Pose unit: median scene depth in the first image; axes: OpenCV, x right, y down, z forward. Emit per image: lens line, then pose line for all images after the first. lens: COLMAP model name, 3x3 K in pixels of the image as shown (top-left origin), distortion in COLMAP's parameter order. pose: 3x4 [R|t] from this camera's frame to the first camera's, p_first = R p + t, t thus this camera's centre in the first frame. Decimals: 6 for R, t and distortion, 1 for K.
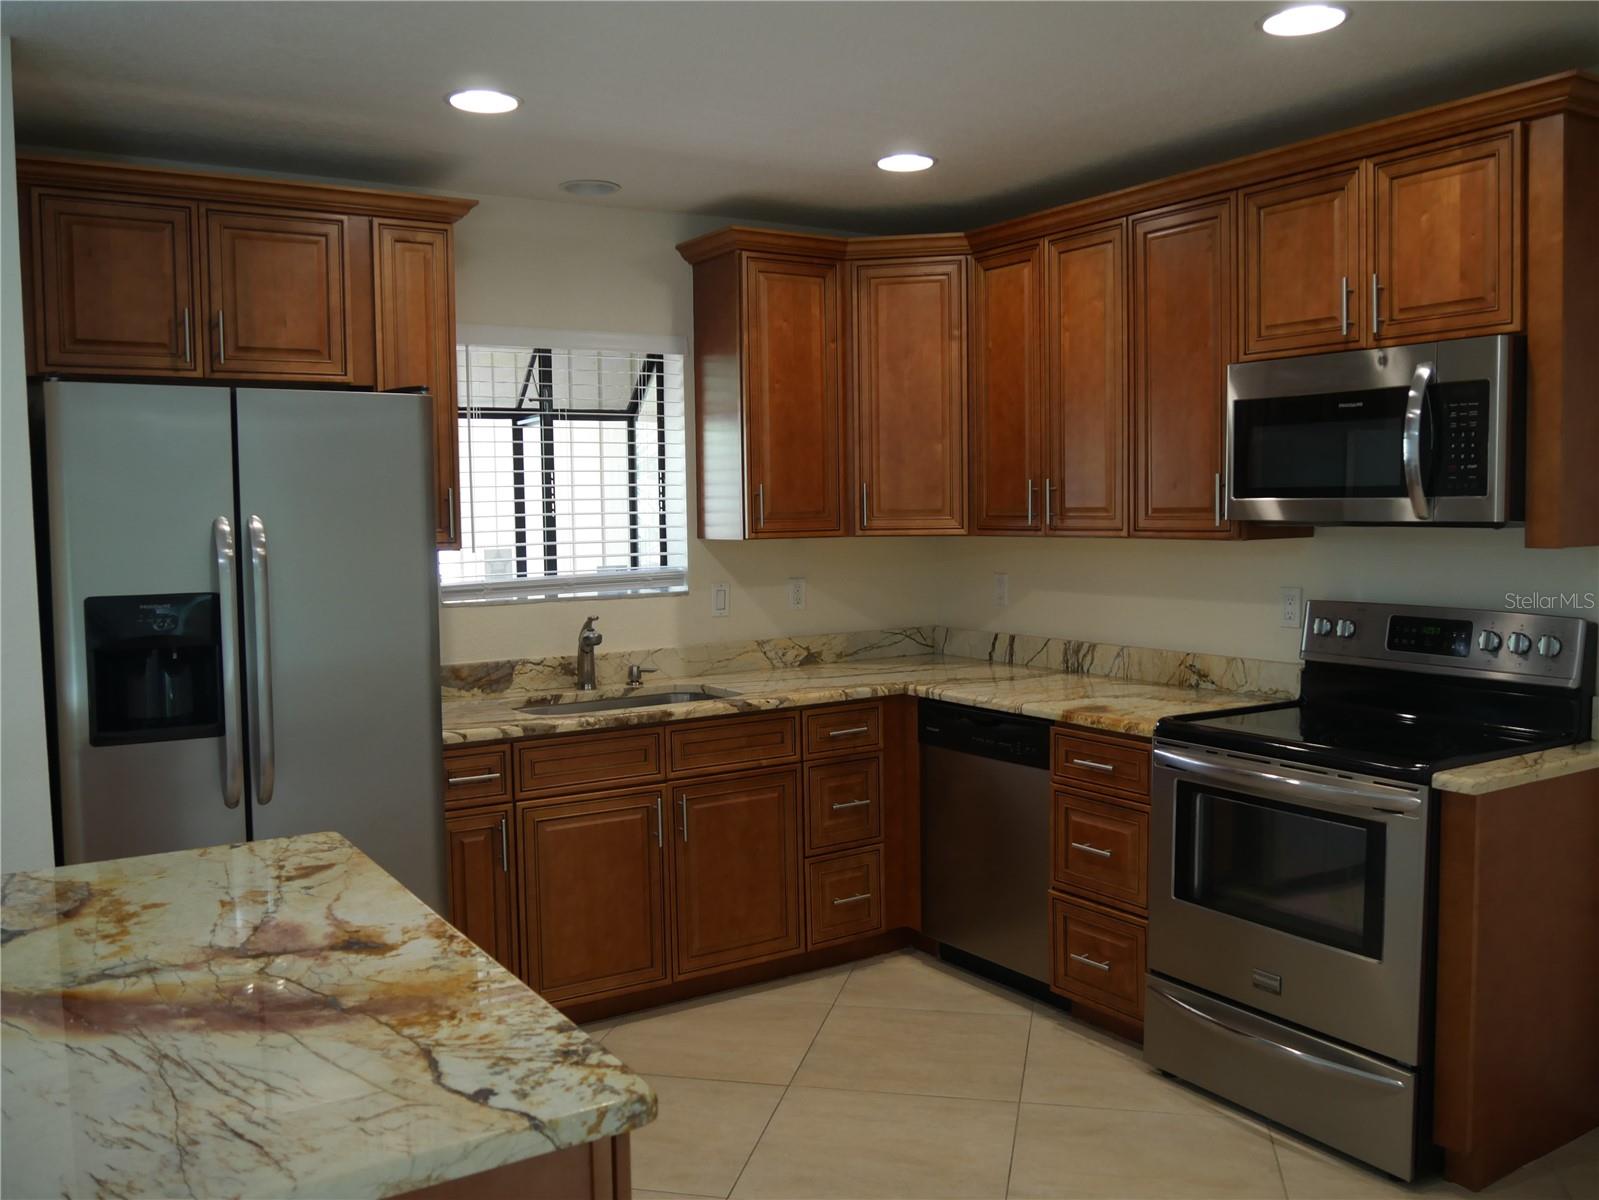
lens RADIAL K [[1346.7, 0, 799.3], [0, 1346.7, 598.1], [0, 0, 1]] dist [-0.051088, 0.001769]
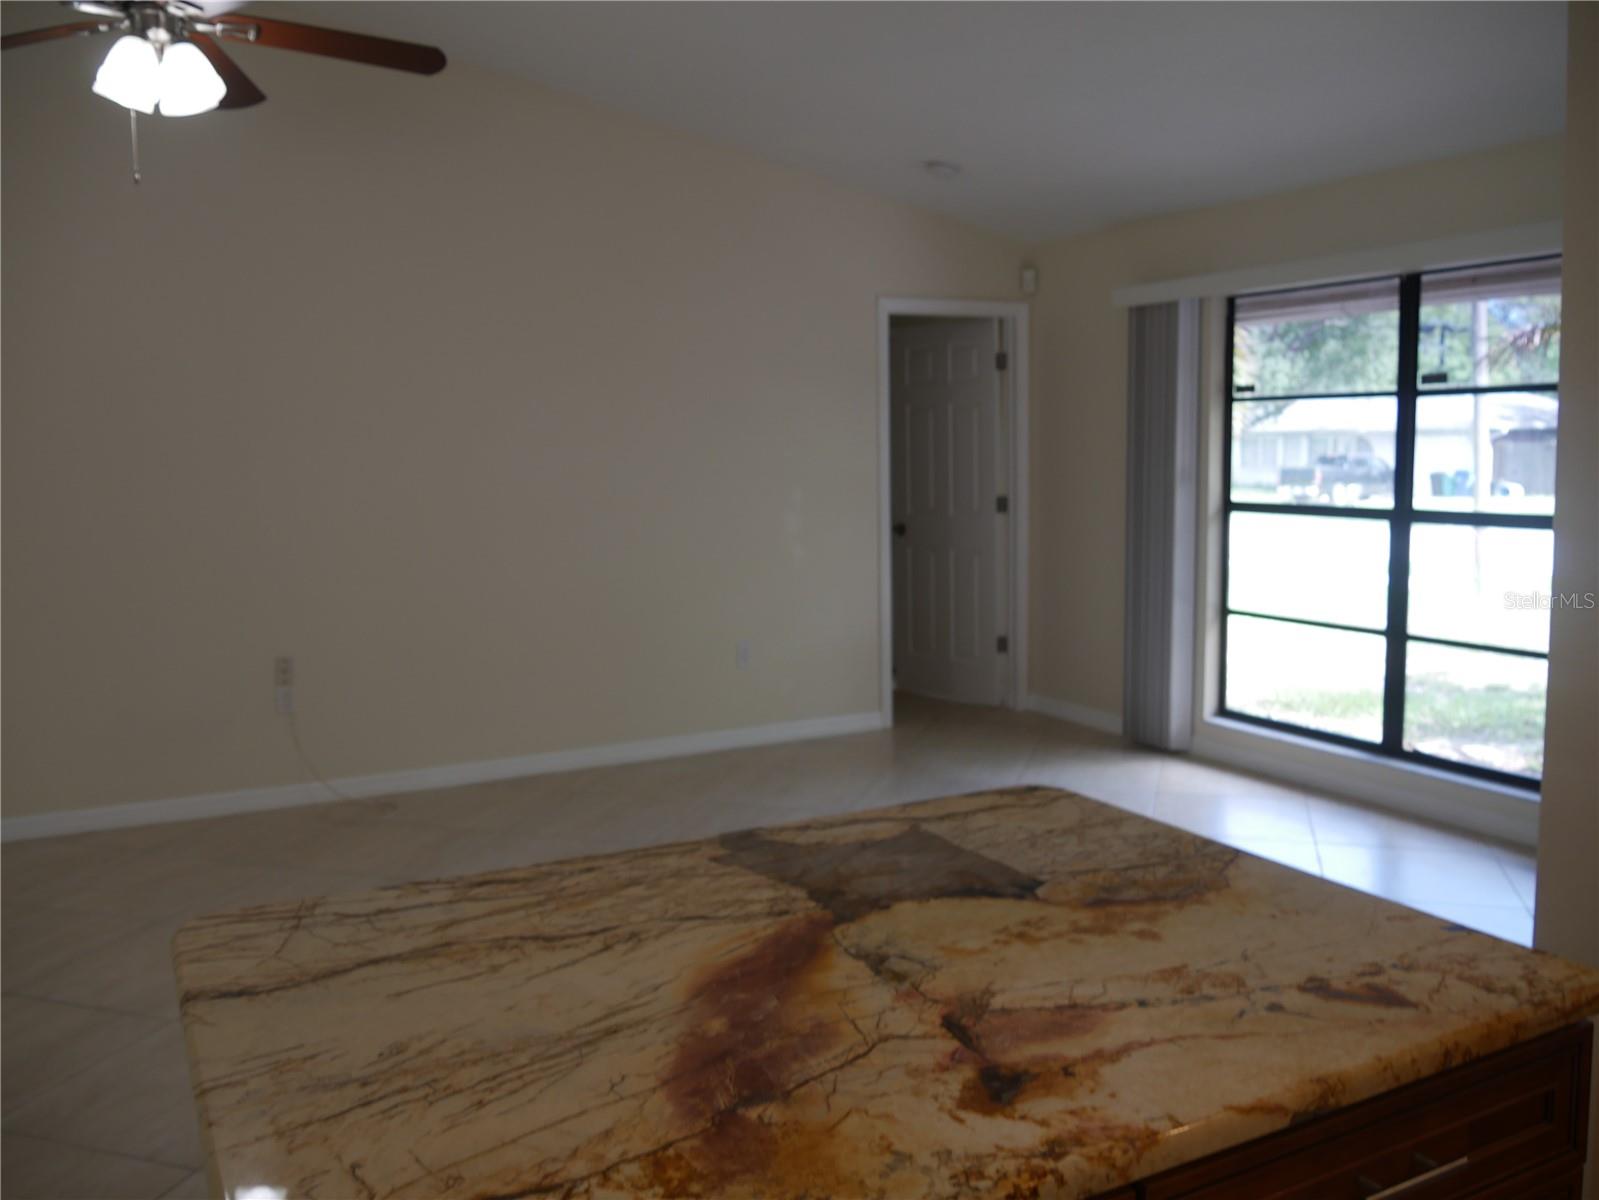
lens RADIAL K [[1346.7, 0, 797.2], [0, 1346.7, 597.8], [0, 0, 1]] dist [-0.051088, 0.001769]
pose [[-0.075131, 0.135901, -0.987869, 0.313456], [-0.051249, 0.988834, 0.139932, -0.070634], [0.995856, 0.061141, -0.067327, 0.958028]]
